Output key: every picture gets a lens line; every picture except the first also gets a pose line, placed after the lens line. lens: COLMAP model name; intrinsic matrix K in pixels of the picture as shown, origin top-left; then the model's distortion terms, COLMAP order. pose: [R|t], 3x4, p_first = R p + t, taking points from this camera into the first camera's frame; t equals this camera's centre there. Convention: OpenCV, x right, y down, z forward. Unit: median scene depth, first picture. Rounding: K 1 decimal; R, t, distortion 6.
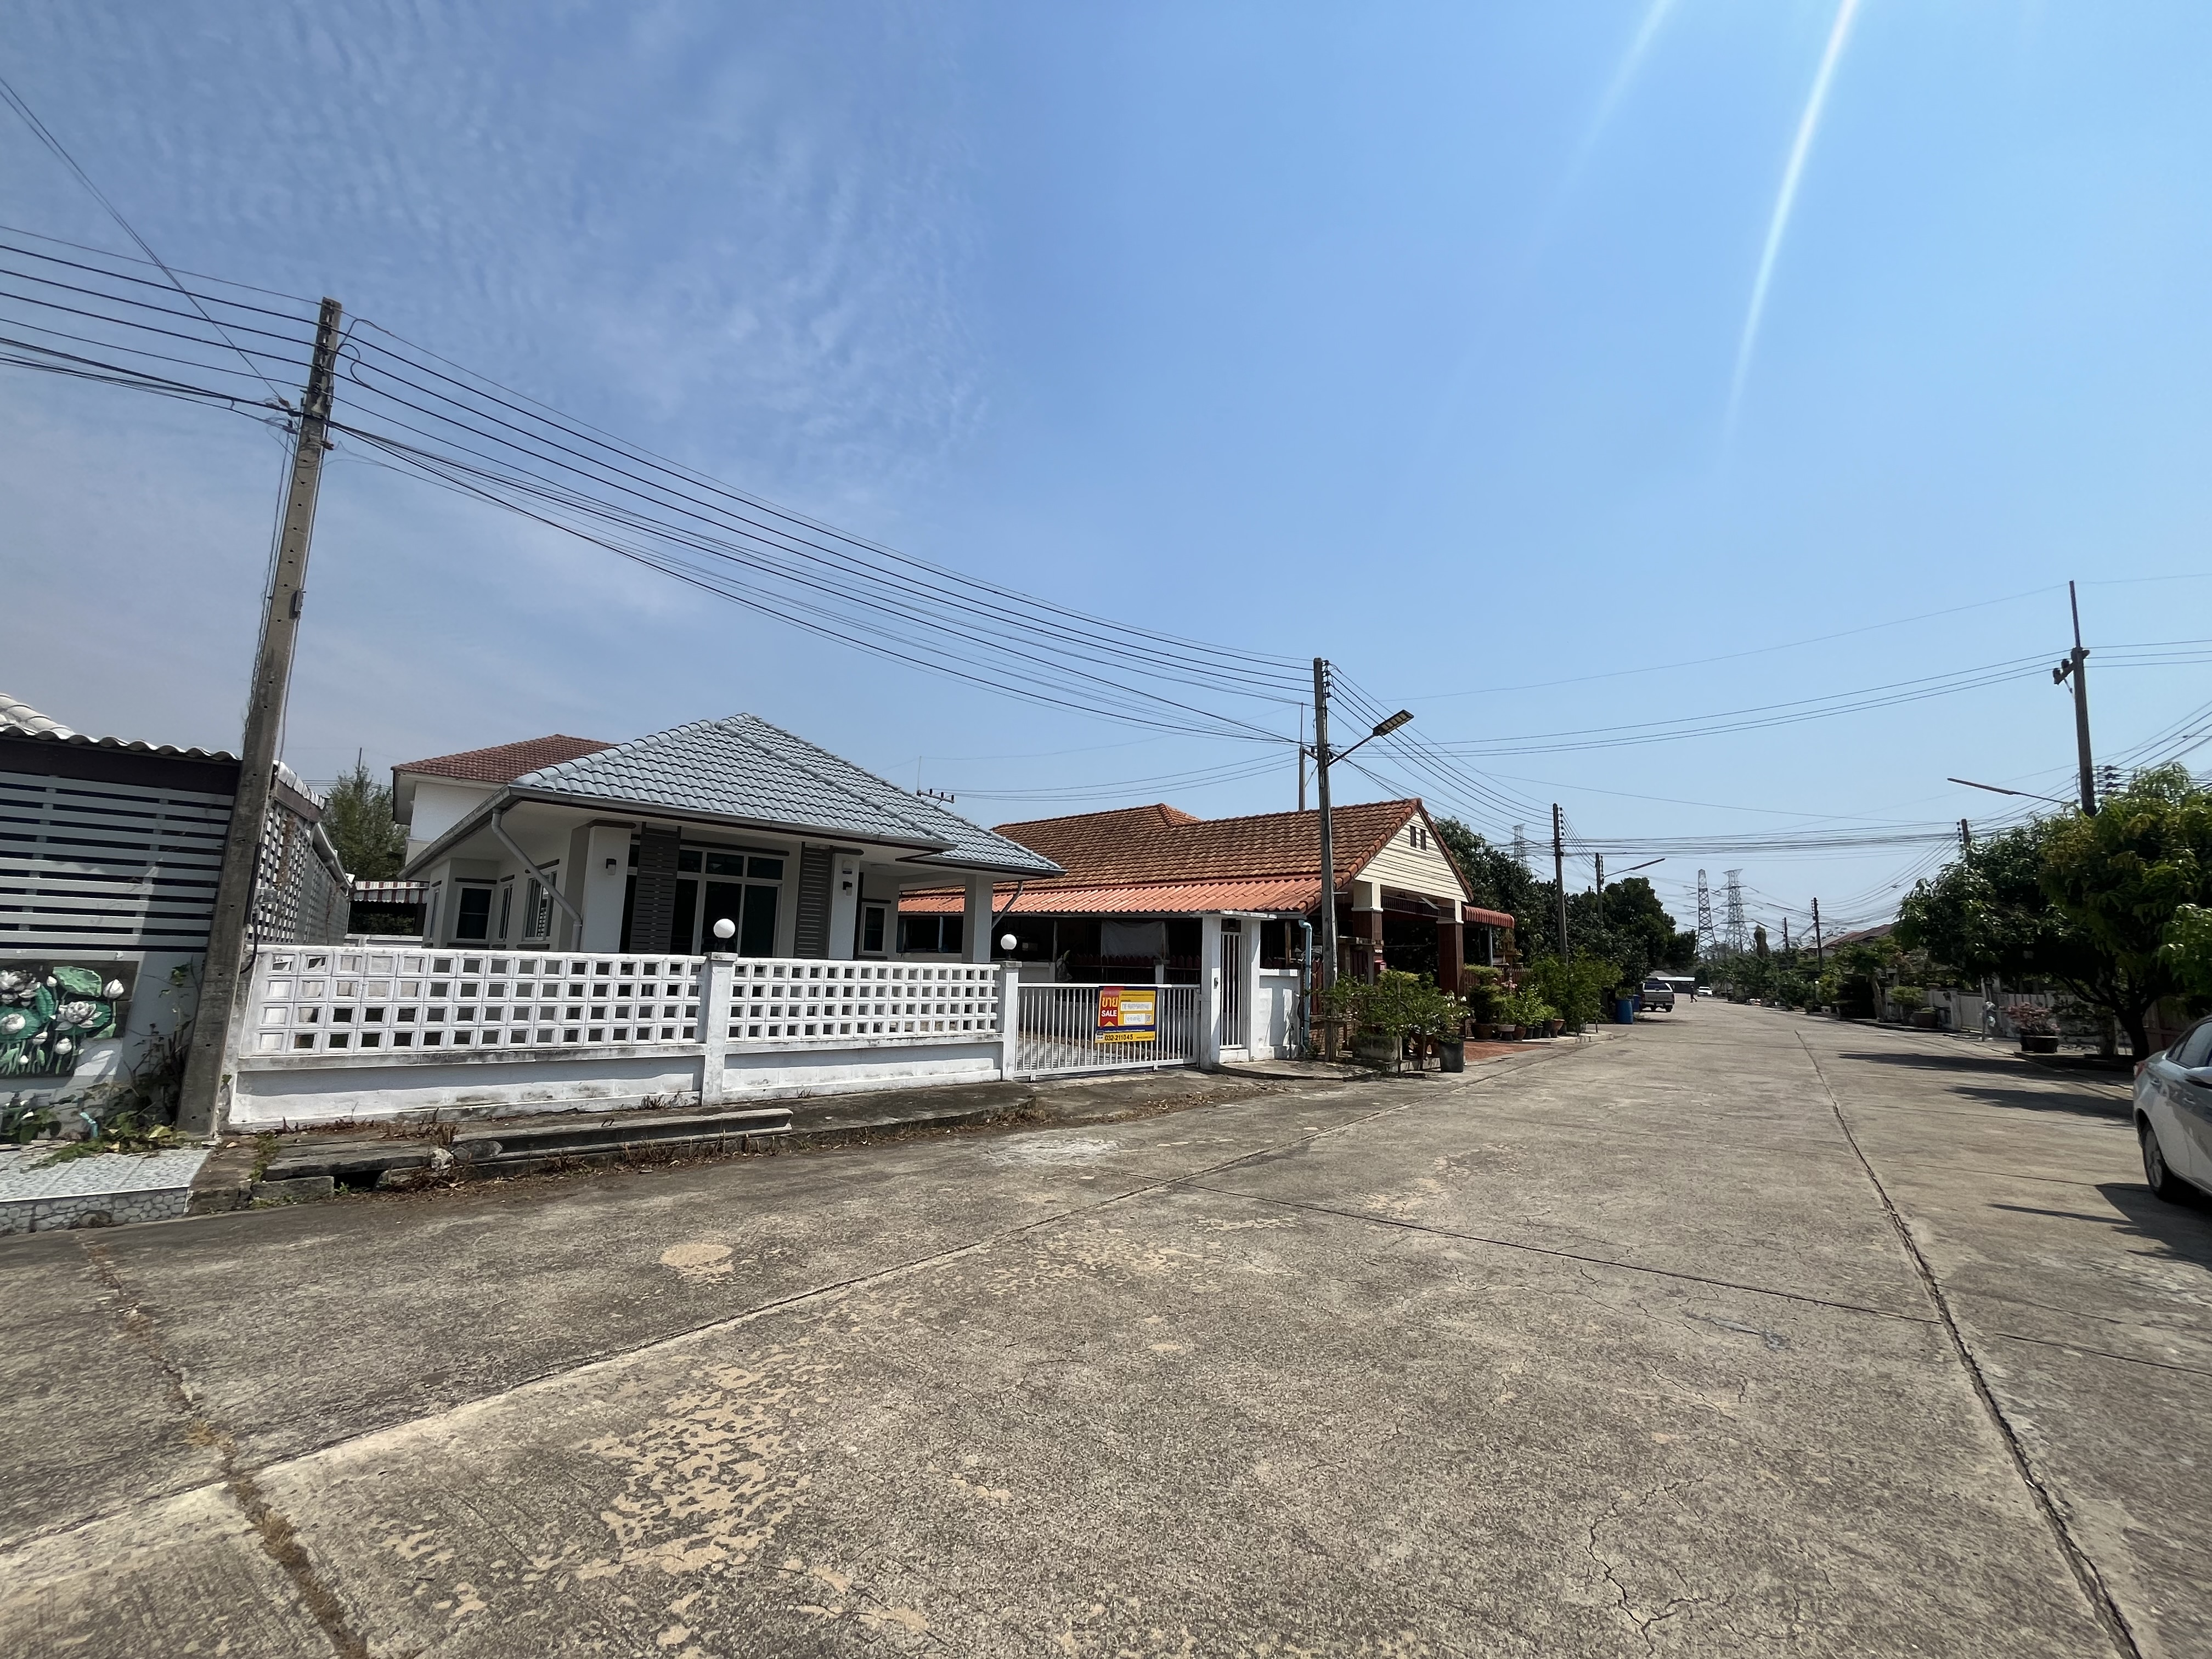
lens RADIAL K [[911.2, 0, 1250.2], [0, 911.2, 838.2], [0, 0, 1]] dist [0.000187, 0.000319]
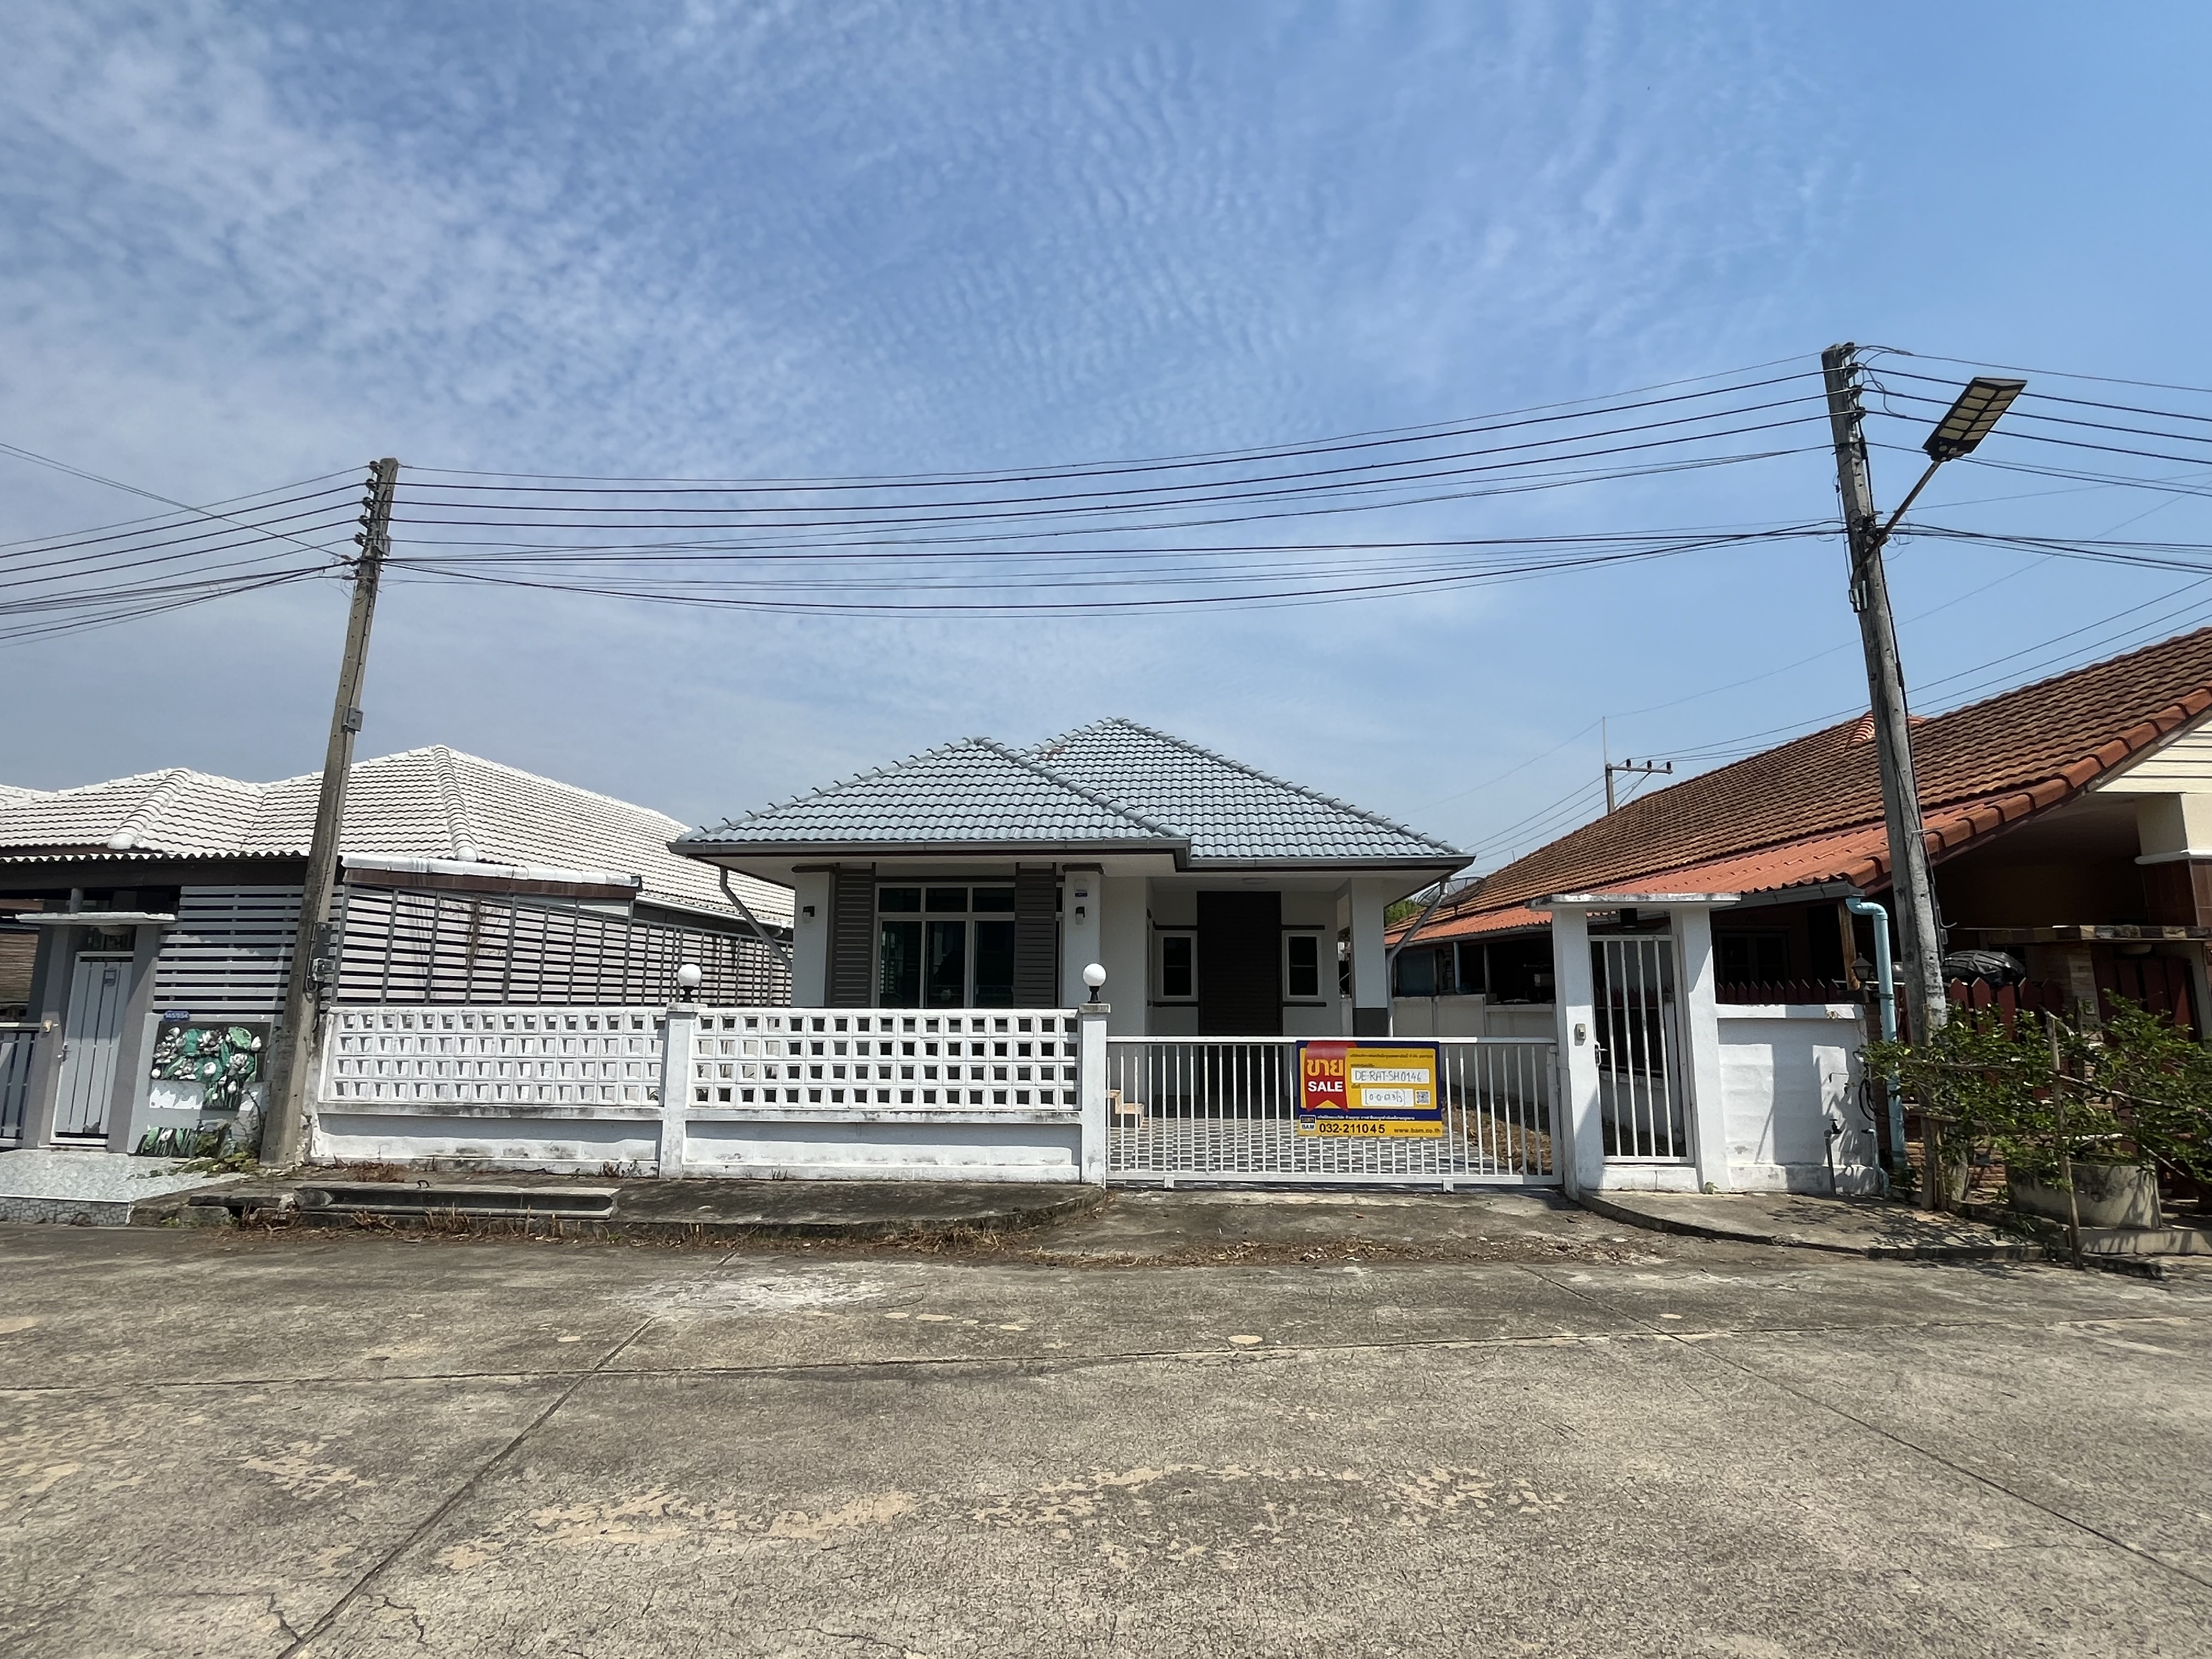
lens RADIAL K [[1197.1, 0, 1106.0], [0, 1197.1, 829.5], [0, 0, 1]] dist [-0.003452, -0.000135]
pose [[0.615246, -0.142569, -0.775337, 0.488103], [0.127726, 0.988544, -0.080420, 0.089257], [0.777920, -0.049552, 0.626407, 0.513377]]
